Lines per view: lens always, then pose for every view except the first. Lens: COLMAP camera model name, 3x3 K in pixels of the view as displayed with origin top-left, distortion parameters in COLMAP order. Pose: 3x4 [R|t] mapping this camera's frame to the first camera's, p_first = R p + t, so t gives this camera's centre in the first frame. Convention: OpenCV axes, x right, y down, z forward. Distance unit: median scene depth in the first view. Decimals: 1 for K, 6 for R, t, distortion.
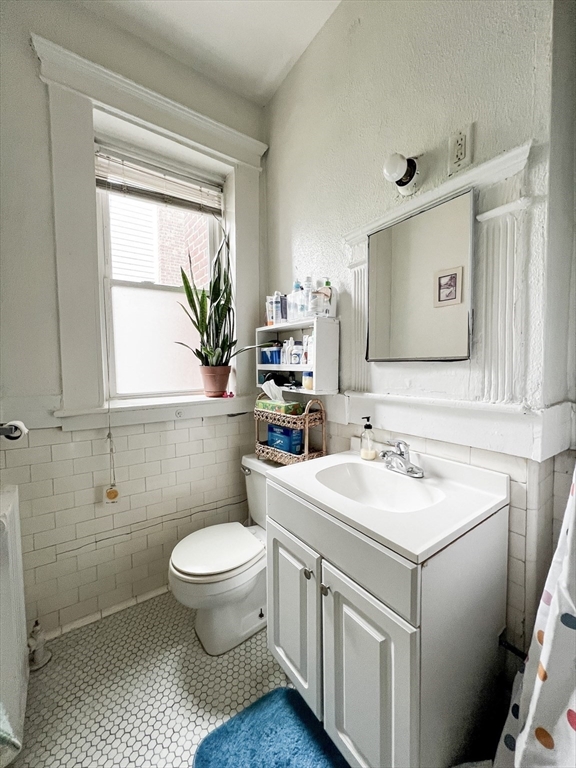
lens RADIAL K [[305.8, 0, 288.0], [0, 305.8, 384.0], [0, 0, 1]] dist [0.001059, 0.000111]
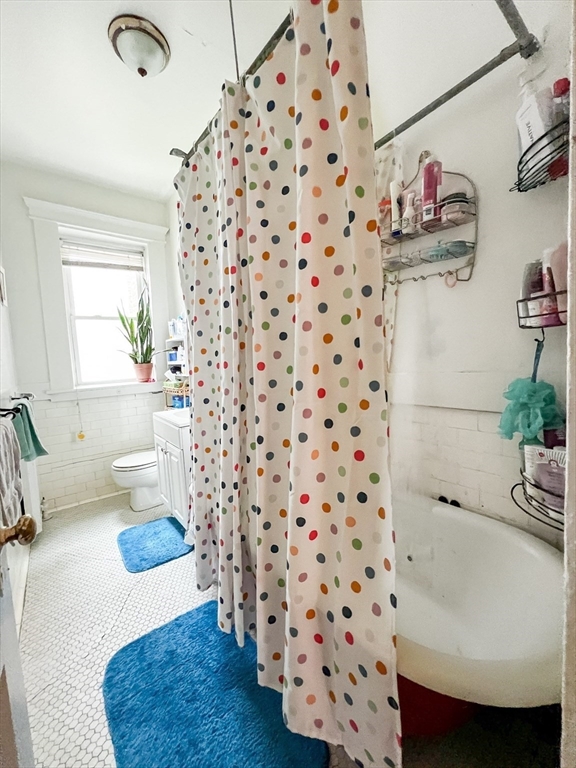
lens RADIAL K [[316.1, 0, 296.4], [0, 316.1, 382.7], [0, 0, 1]] dist [-0.001698, -0.000029]
pose [[0.997875, -0.044367, 0.047720, 0.555518], [0.043498, 0.998871, 0.019092, 0.054947], [-0.048513, -0.016975, 0.998678, -0.824552]]
